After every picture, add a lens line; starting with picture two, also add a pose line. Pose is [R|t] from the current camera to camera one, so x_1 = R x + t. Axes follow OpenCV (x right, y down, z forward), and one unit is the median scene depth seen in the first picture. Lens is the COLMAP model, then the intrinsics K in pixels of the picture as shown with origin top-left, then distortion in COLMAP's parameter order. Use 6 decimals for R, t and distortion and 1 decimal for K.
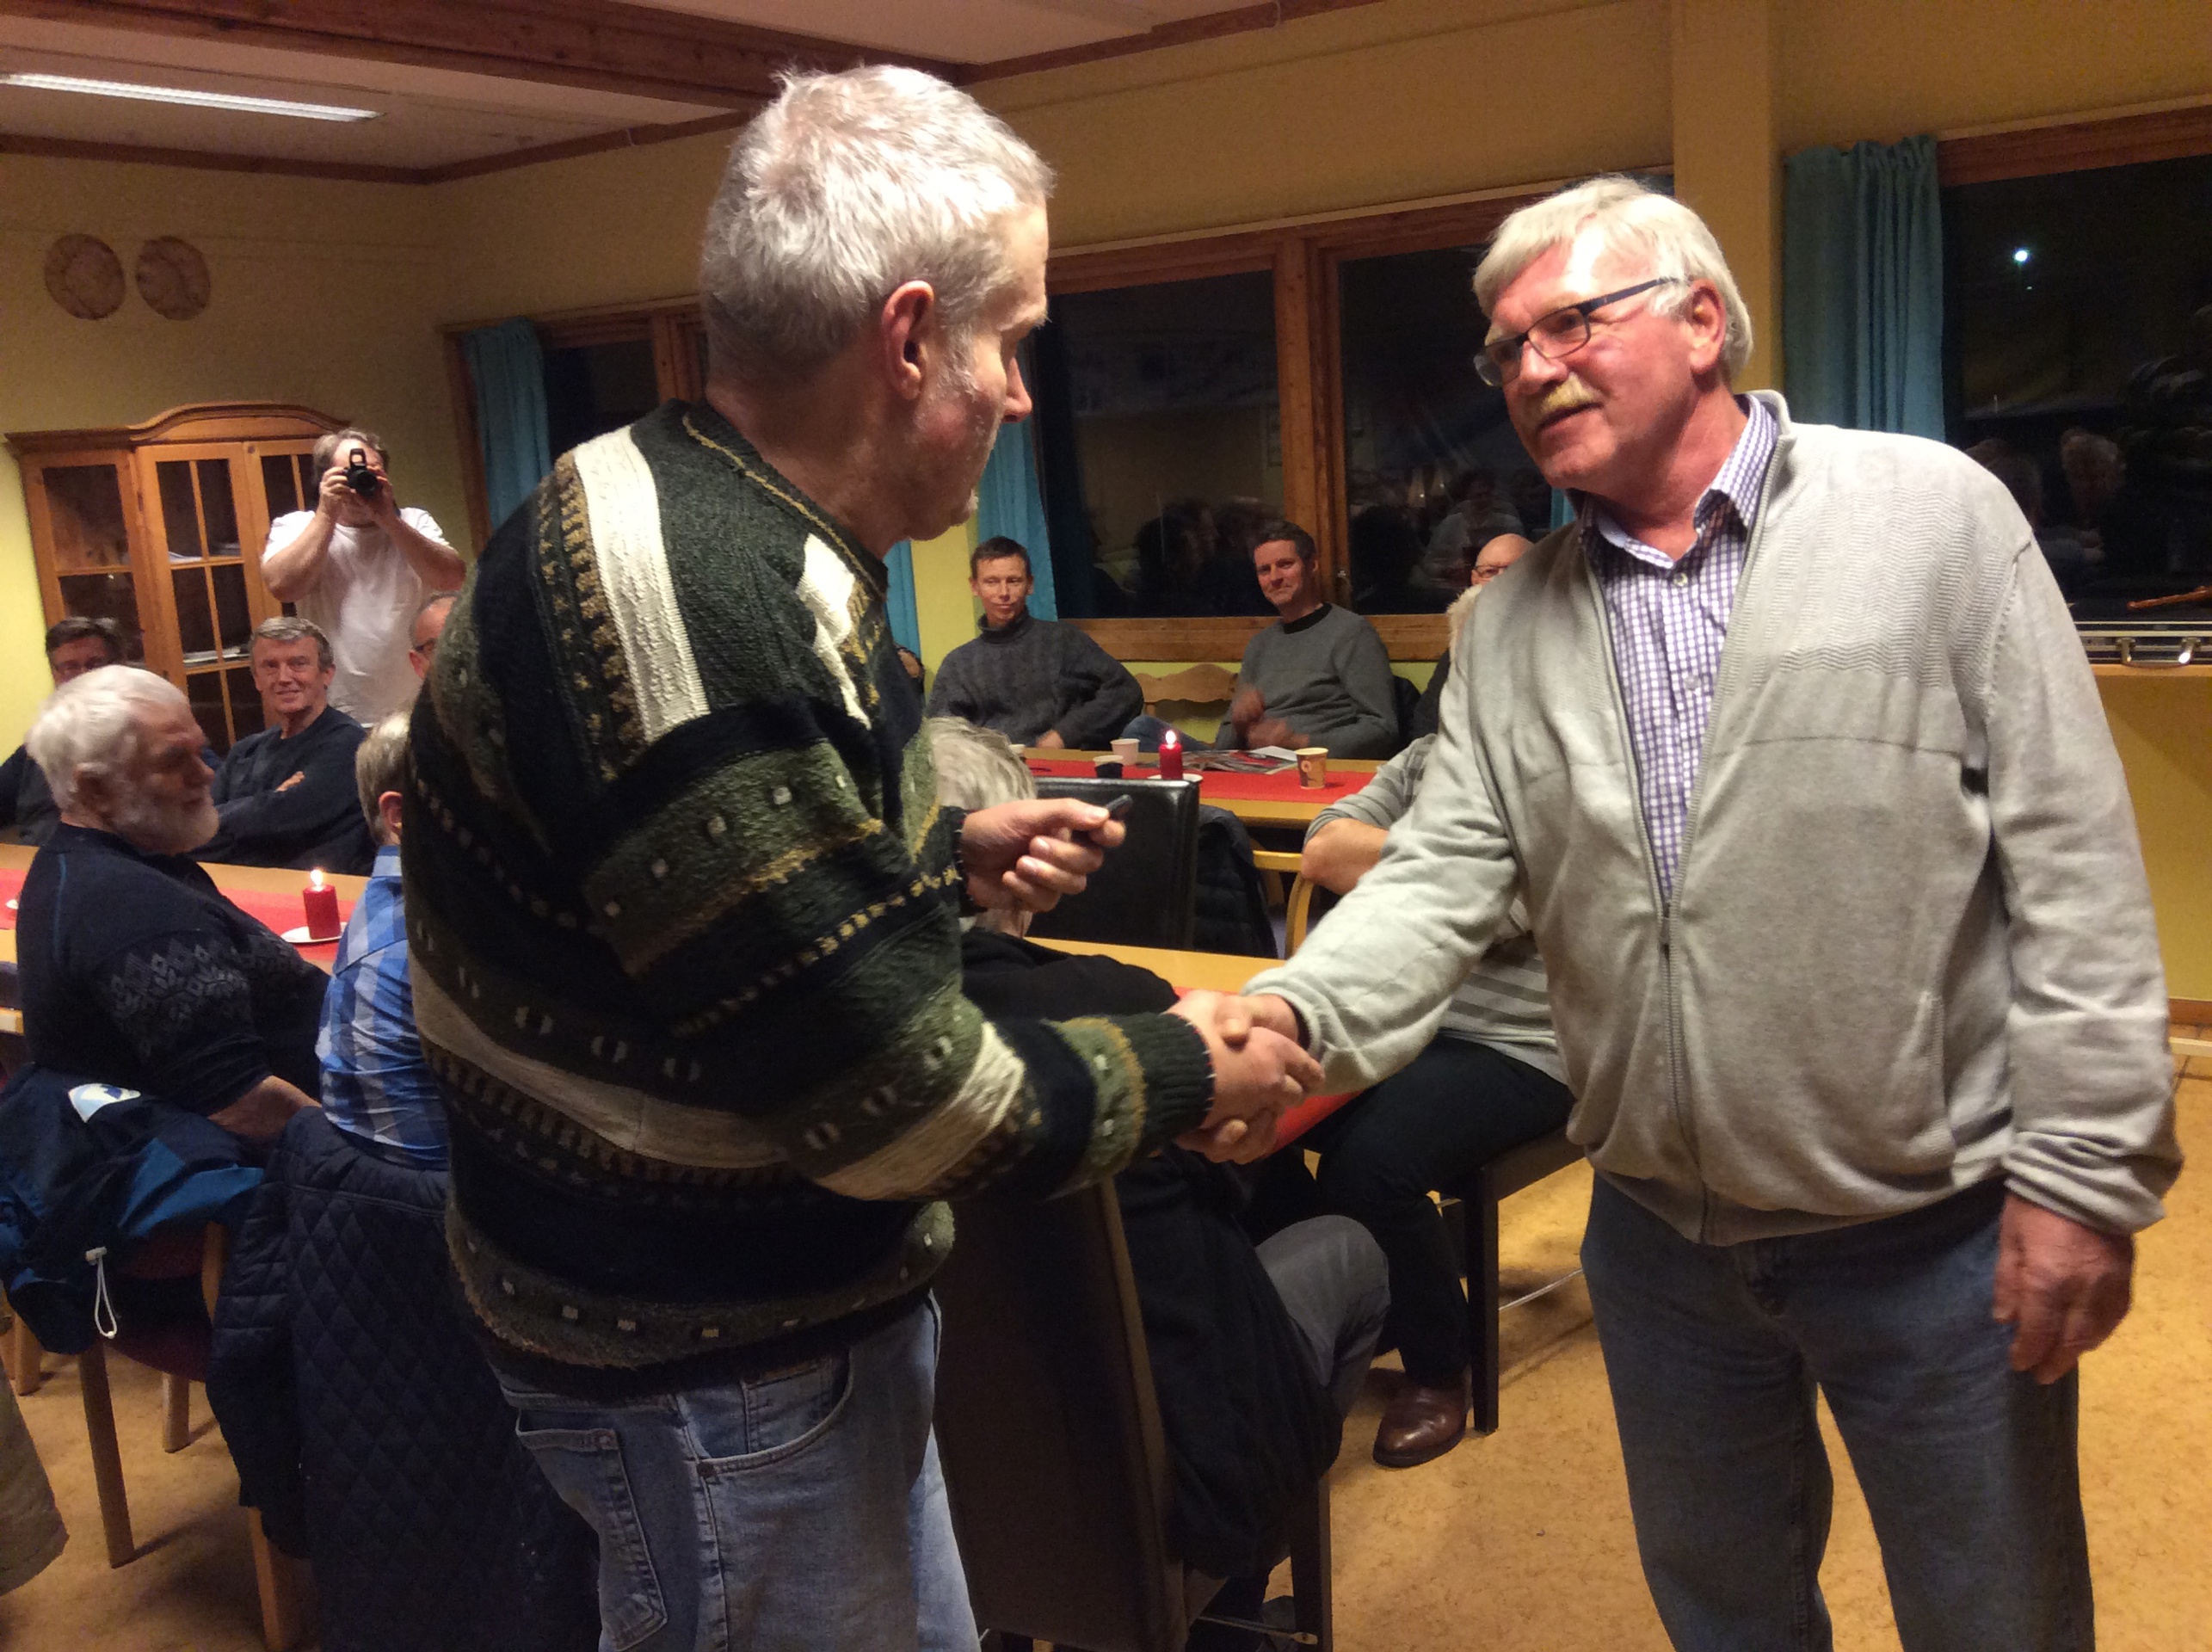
lens RADIAL K [[2060.0, 0, 1106.0], [0, 2060.0, 826.0], [0, 0, 1]] dist [-0.002819, -0.005585]
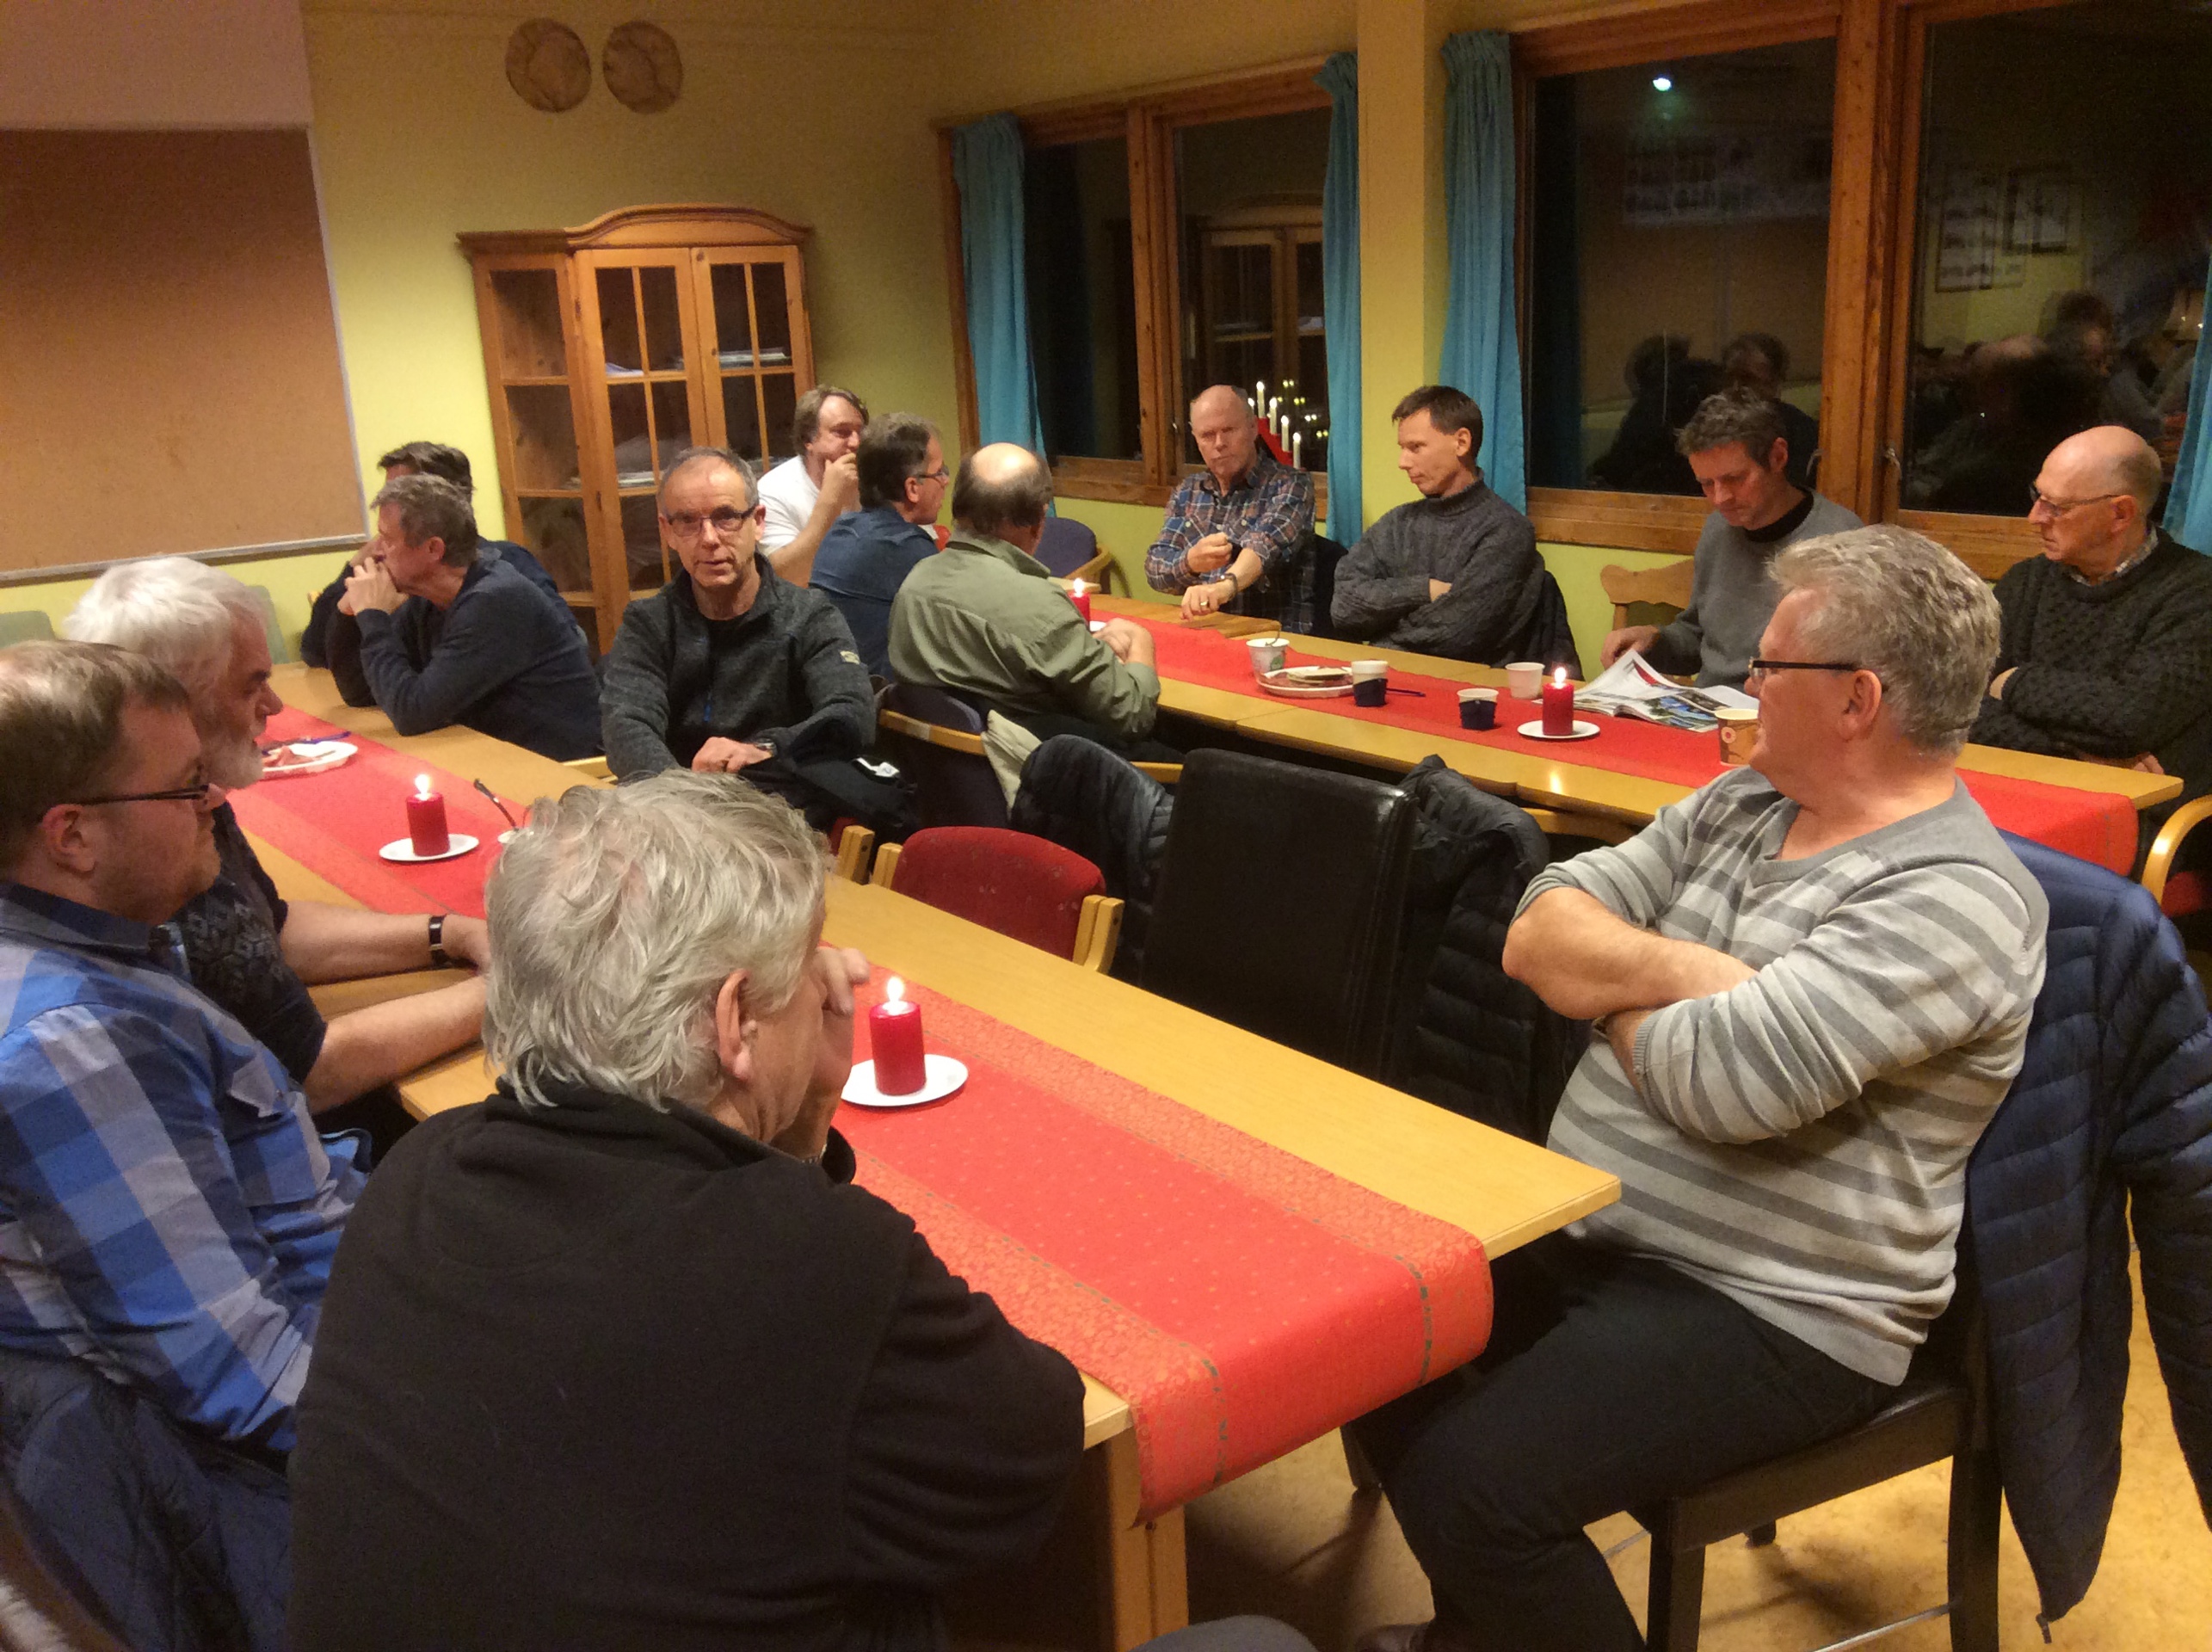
lens RADIAL K [[1987.3, 0, 1071.6], [0, 1987.3, 822.6], [0, 0, 1]] dist [0.280896, -0.707727]
pose [[0.933623, 0.111834, -0.340355, 0.092192], [-0.079765, 0.991071, 0.106846, -0.040430], [0.349265, -0.072605, 0.934207, 0.176479]]
